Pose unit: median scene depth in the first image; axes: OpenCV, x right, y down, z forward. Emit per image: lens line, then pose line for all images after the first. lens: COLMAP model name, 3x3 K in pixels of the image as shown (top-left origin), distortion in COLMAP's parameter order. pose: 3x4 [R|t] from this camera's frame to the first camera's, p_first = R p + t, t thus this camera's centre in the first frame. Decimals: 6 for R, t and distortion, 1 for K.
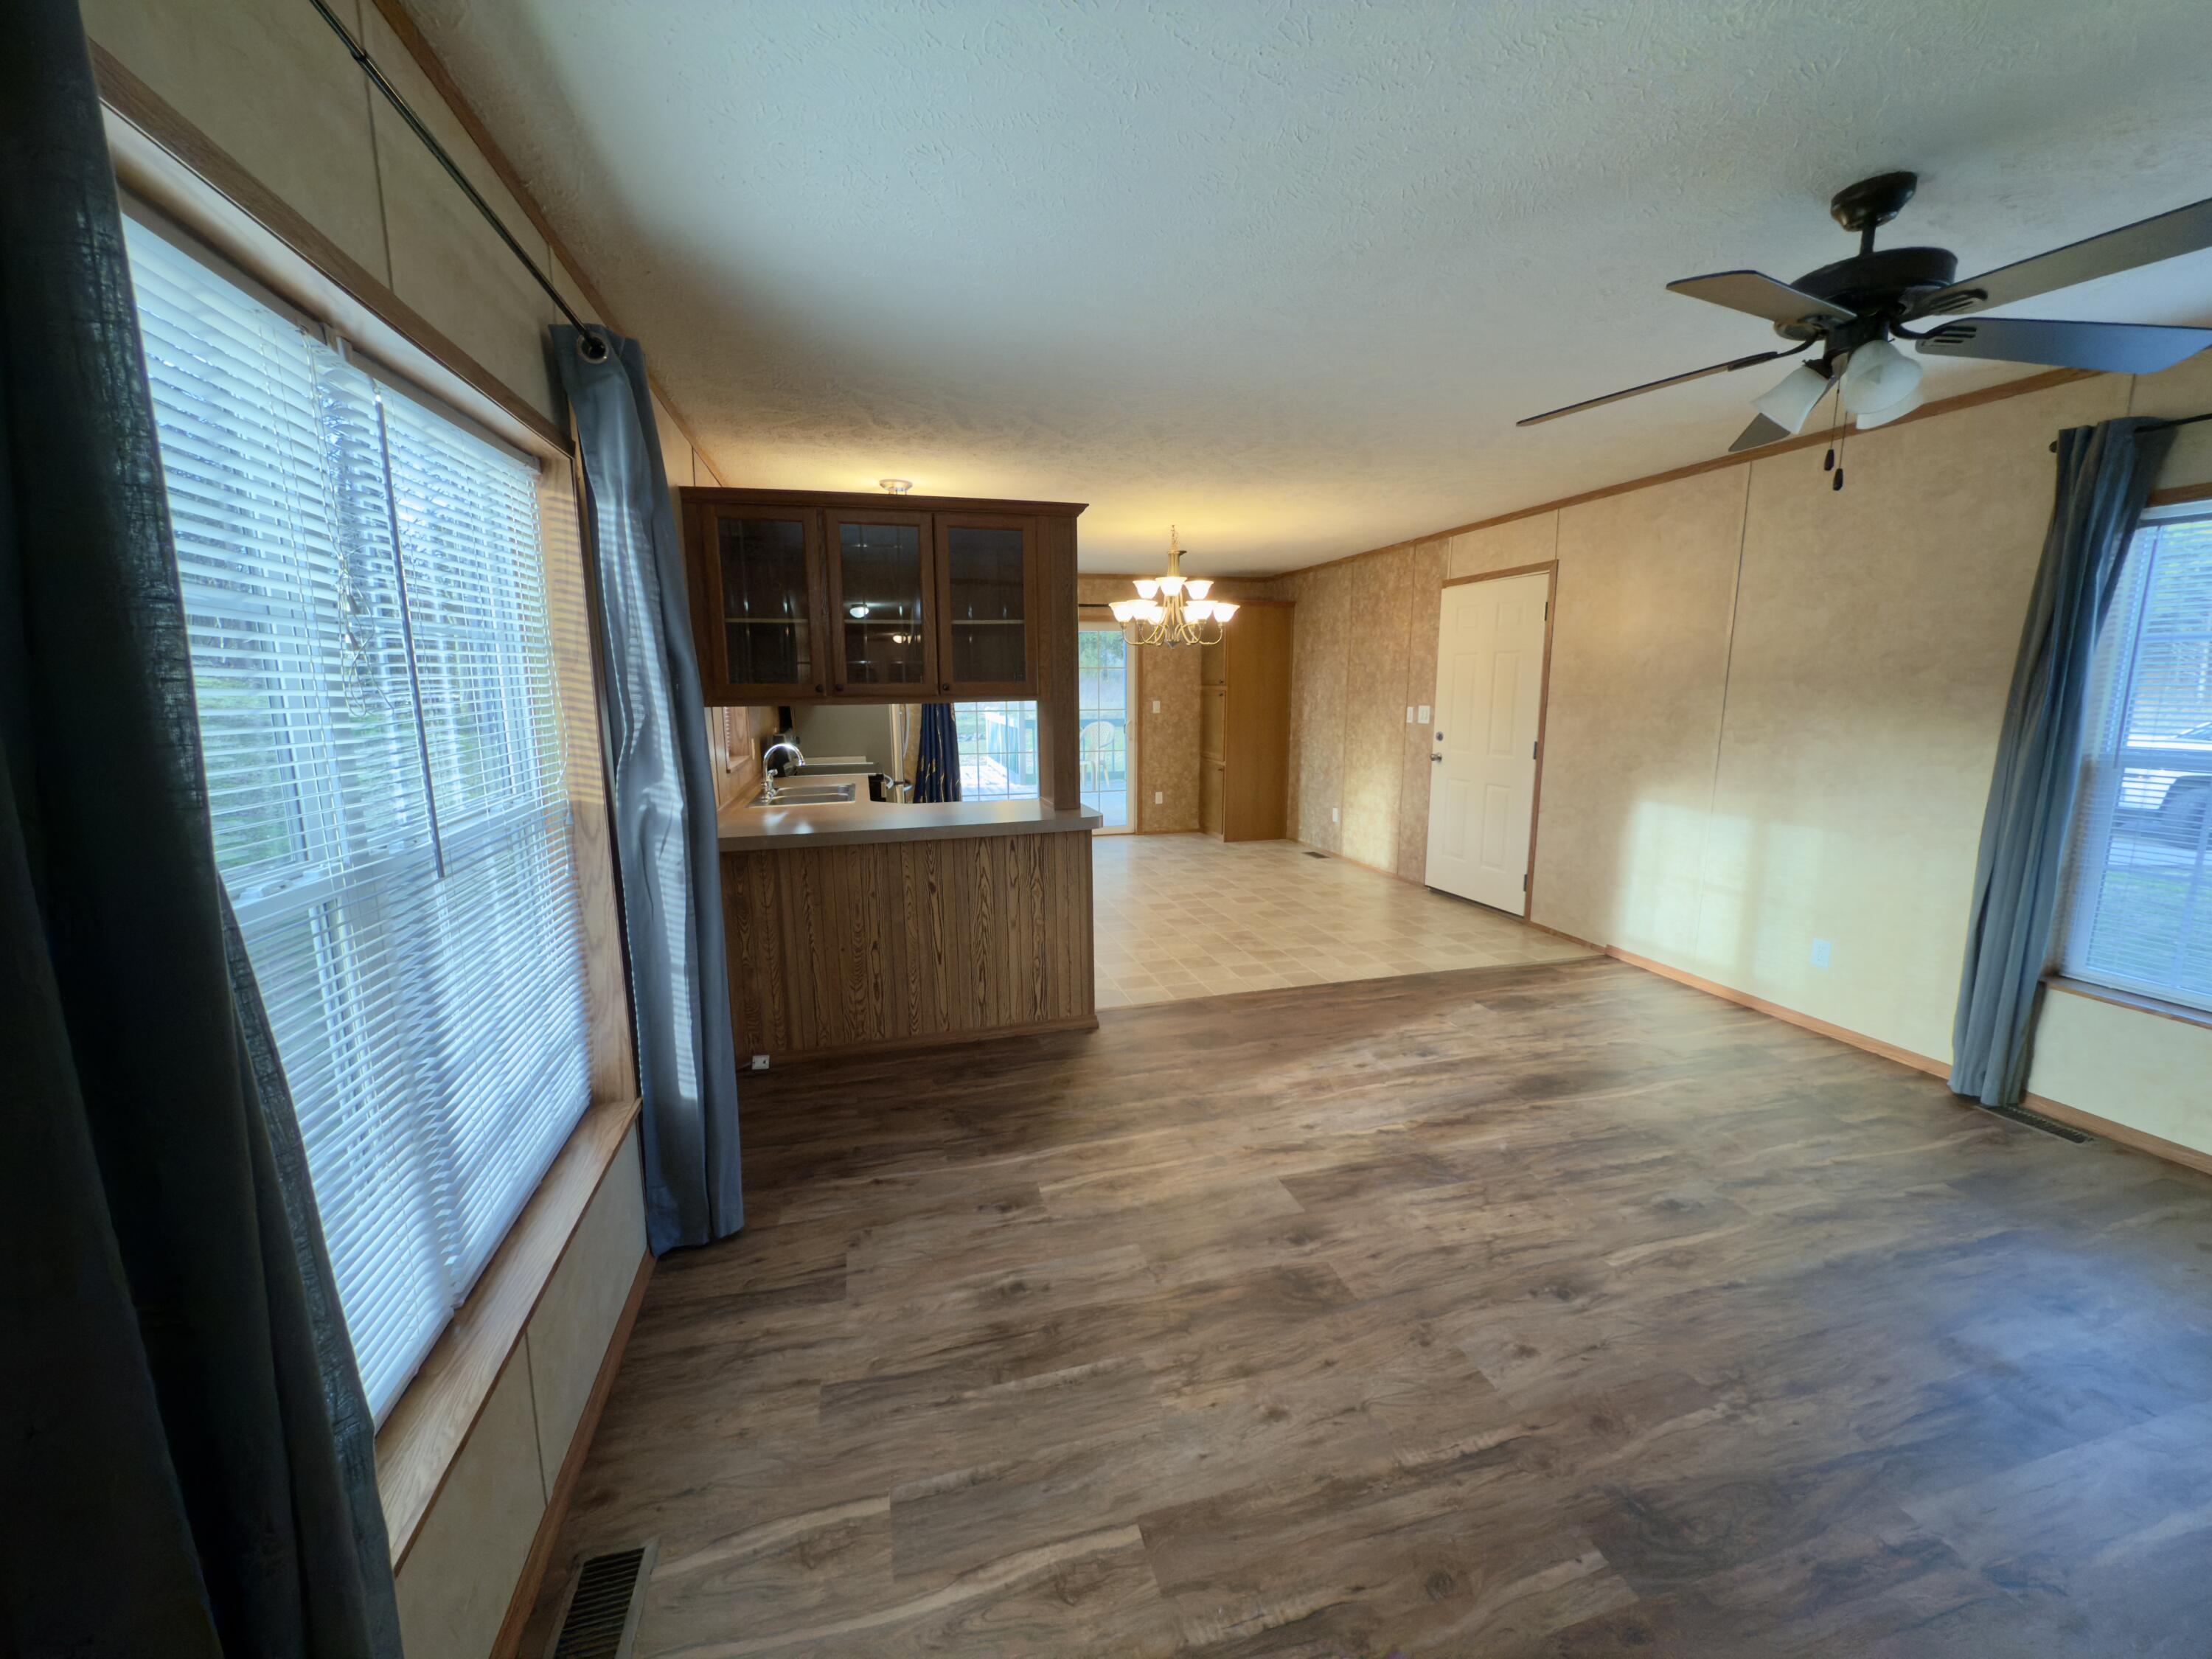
lens RADIAL K [[876.3, 0, 1109.9], [0, 876.3, 832.1], [0, 0, 1]] dist [-0.000725, -0.000008]
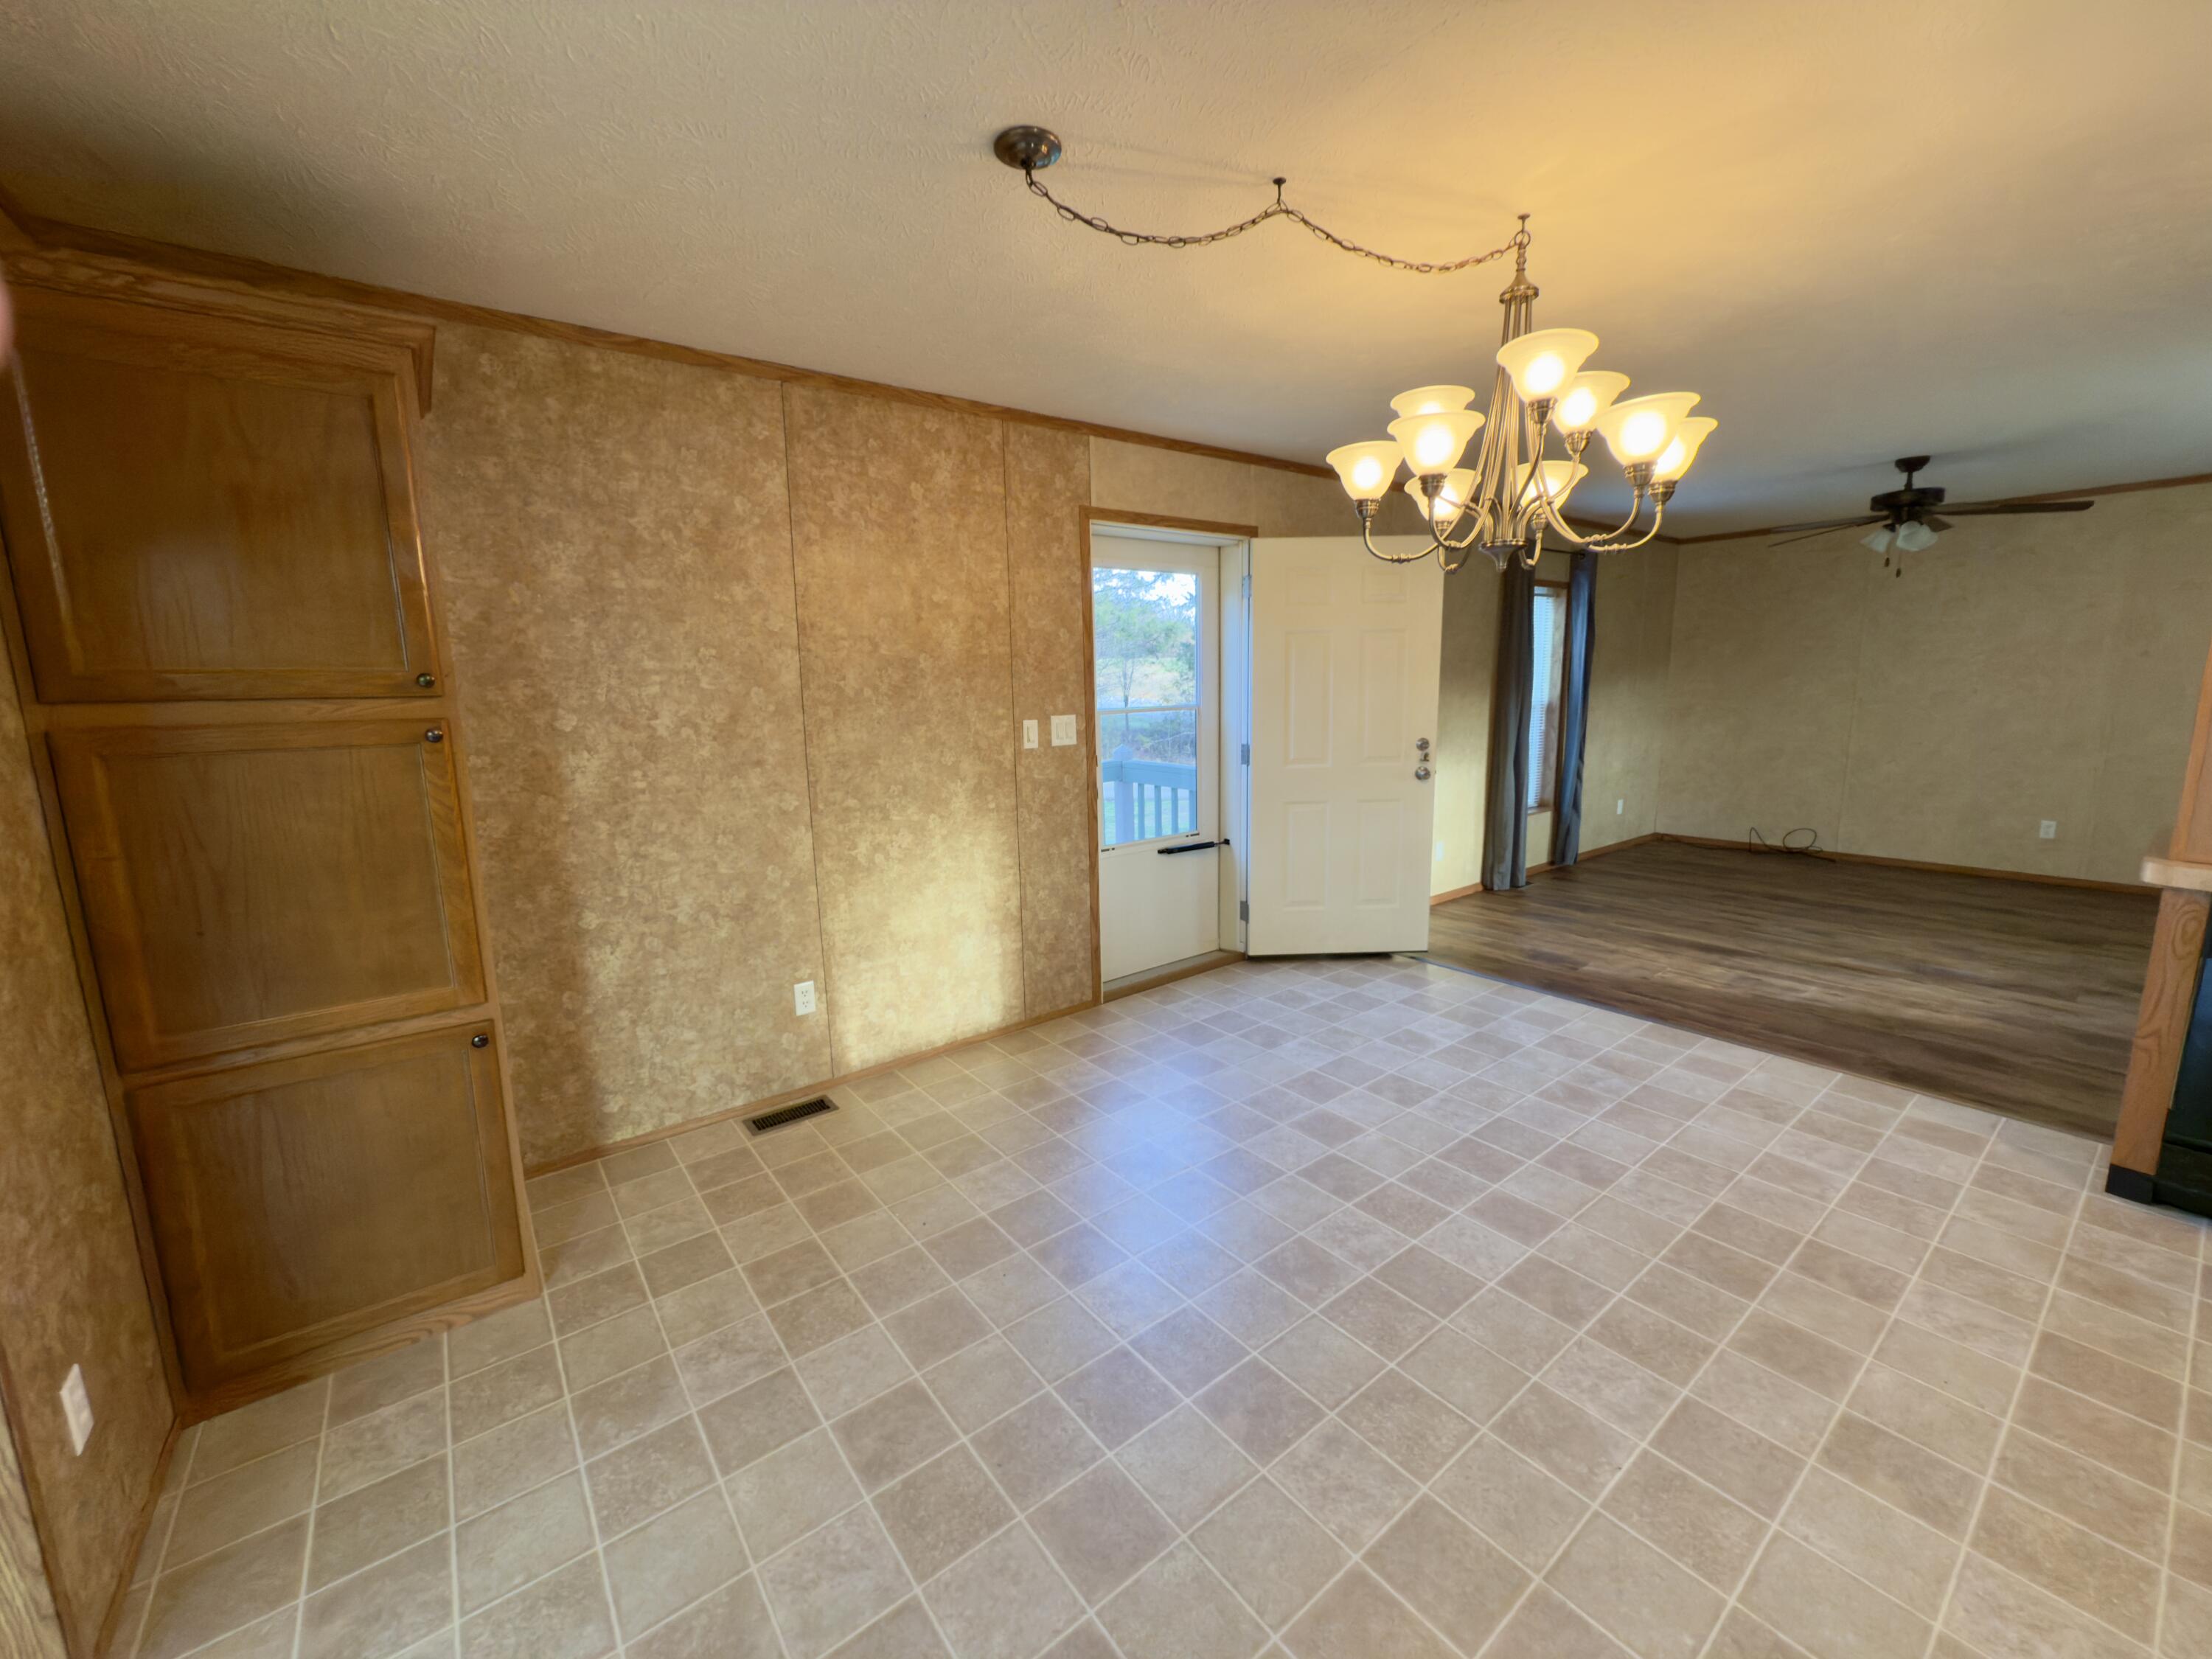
lens RADIAL K [[876.3, 0, 1103.6], [0, 876.3, 828.3], [0, 0, 1]] dist [-0.000725, -0.000008]
pose [[-0.370044, -0.144747, 0.917669, -0.360631], [0.180985, 0.957630, 0.224031, -0.355005], [-0.911214, 0.248985, -0.328169, 2.125065]]
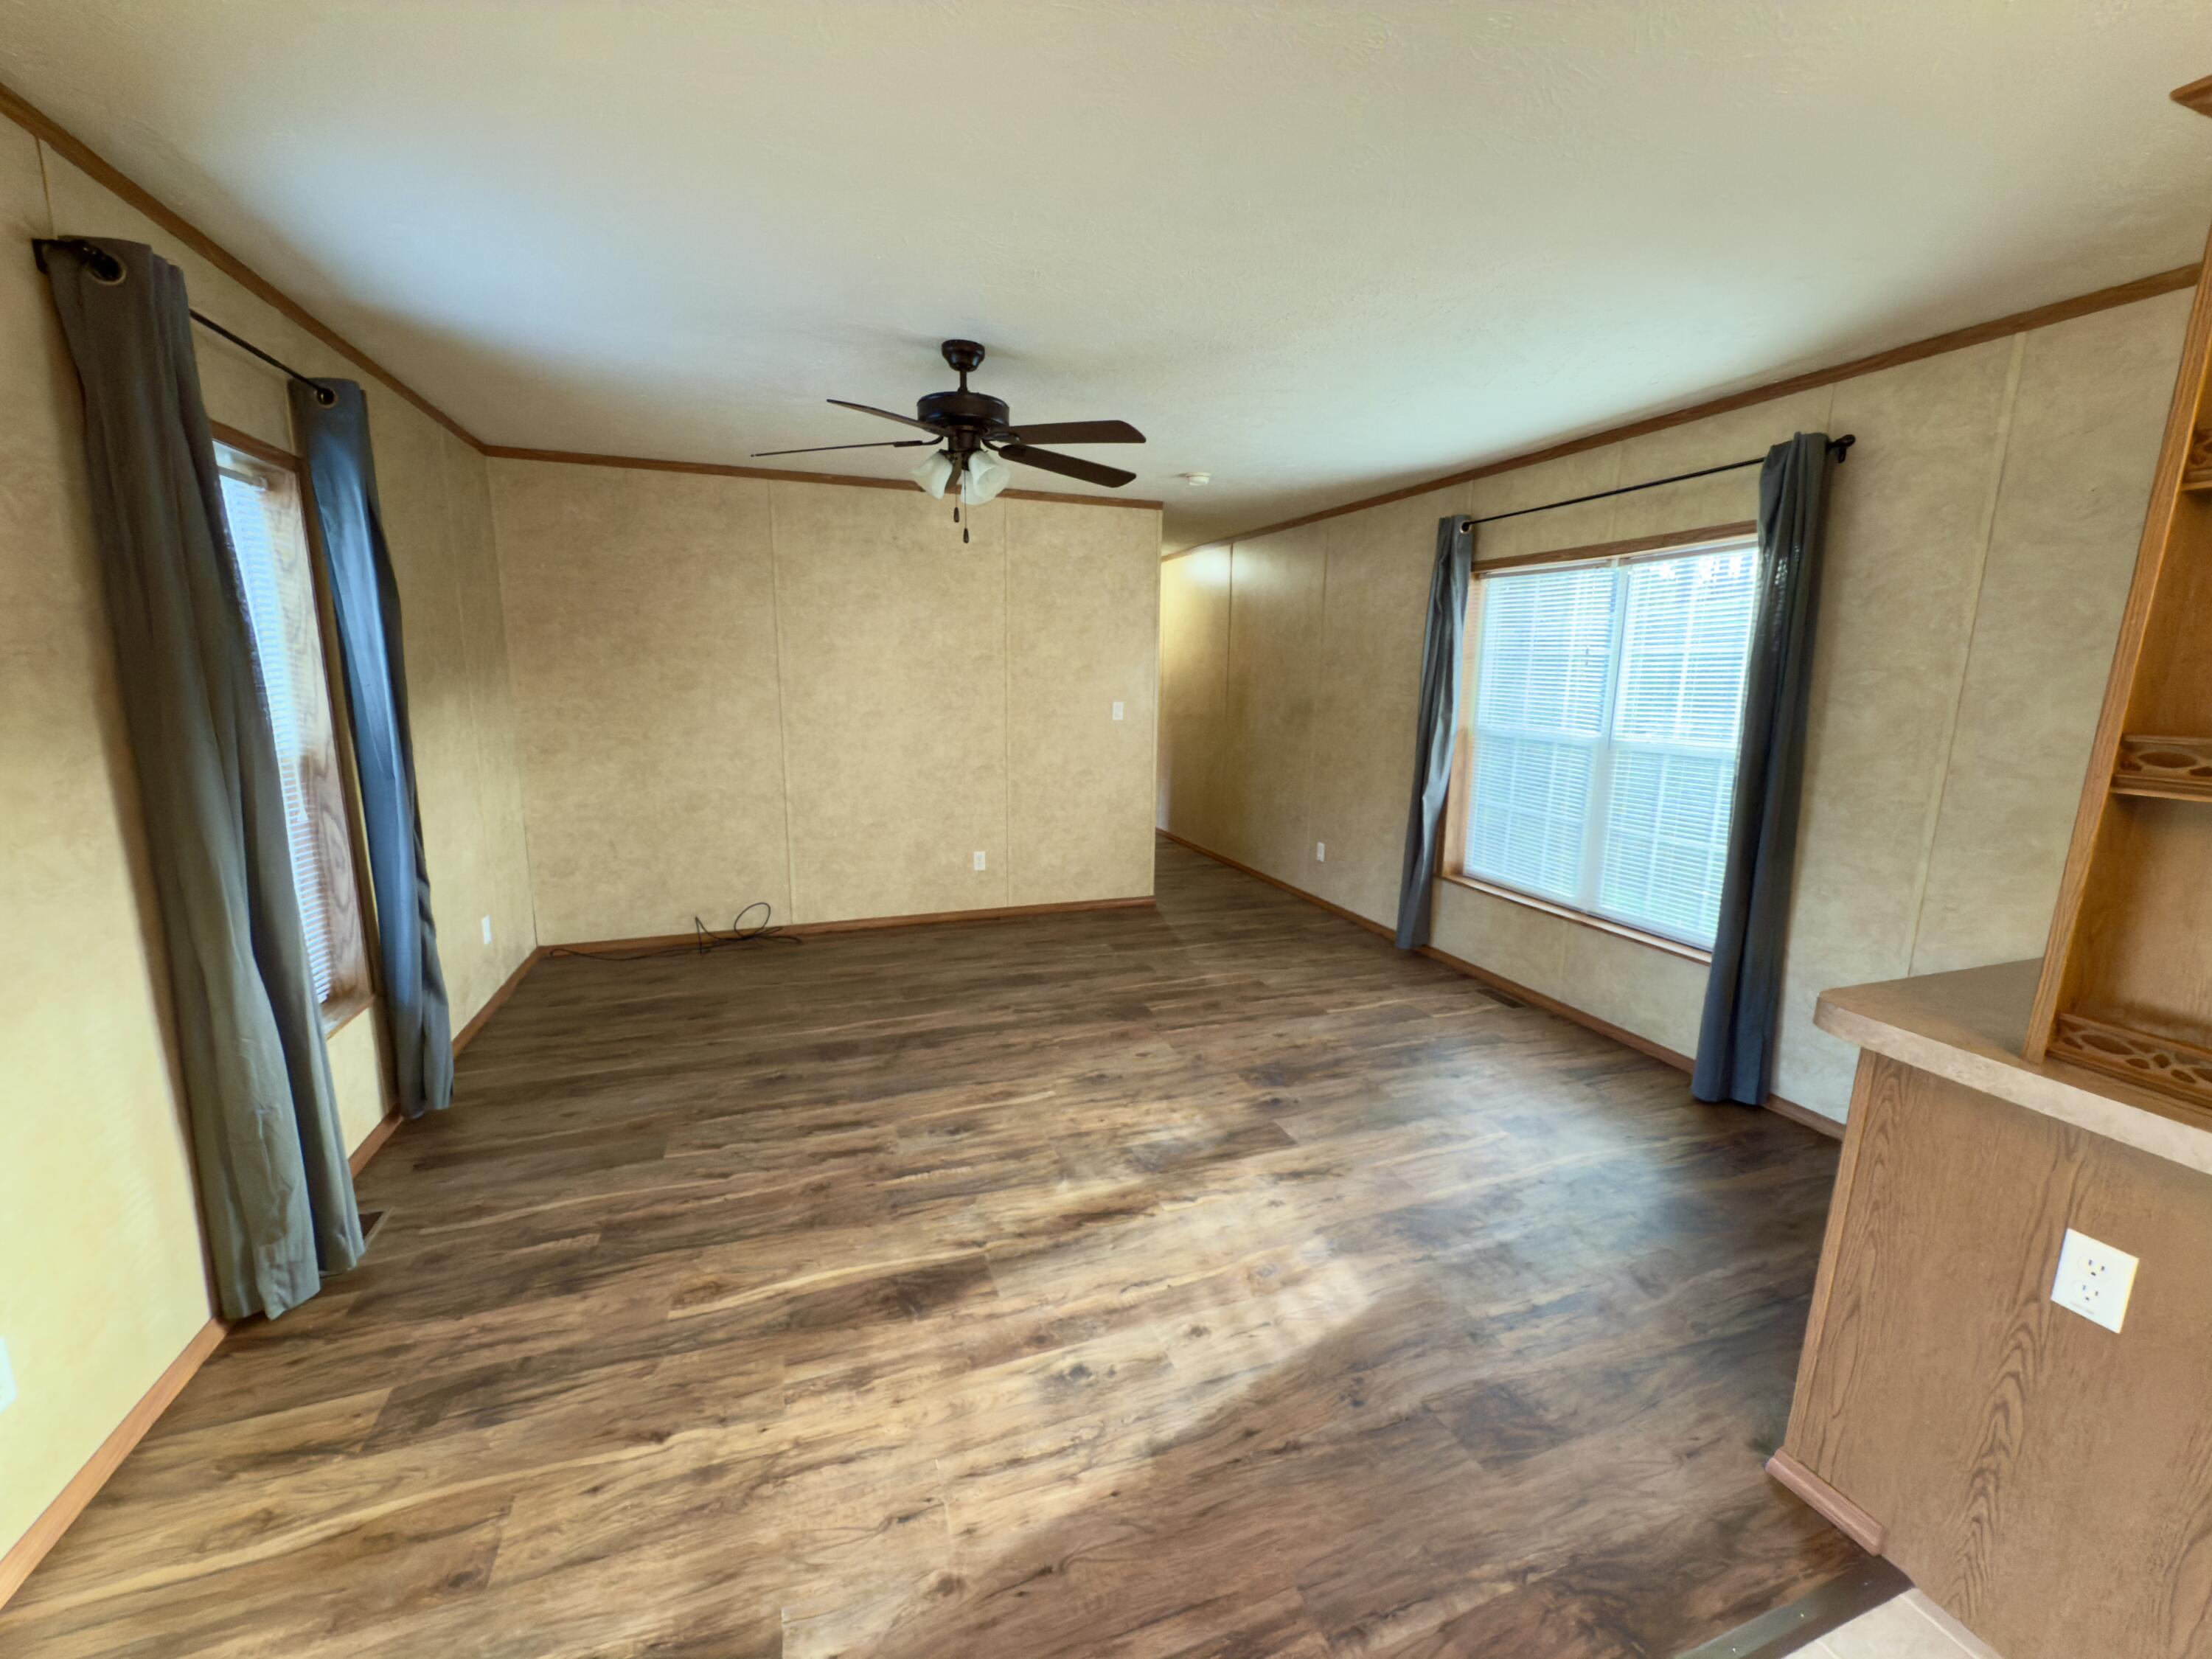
lens RADIAL K [[876.3, 0, 1107.4], [0, 876.3, 834.5], [0, 0, 1]] dist [-0.000725, -0.000008]
pose [[-0.997164, 0.003850, -0.075158, 0.378329], [-0.022858, 0.936015, 0.351217, -0.242651], [0.071701, 0.351939, -0.933273, 1.387872]]
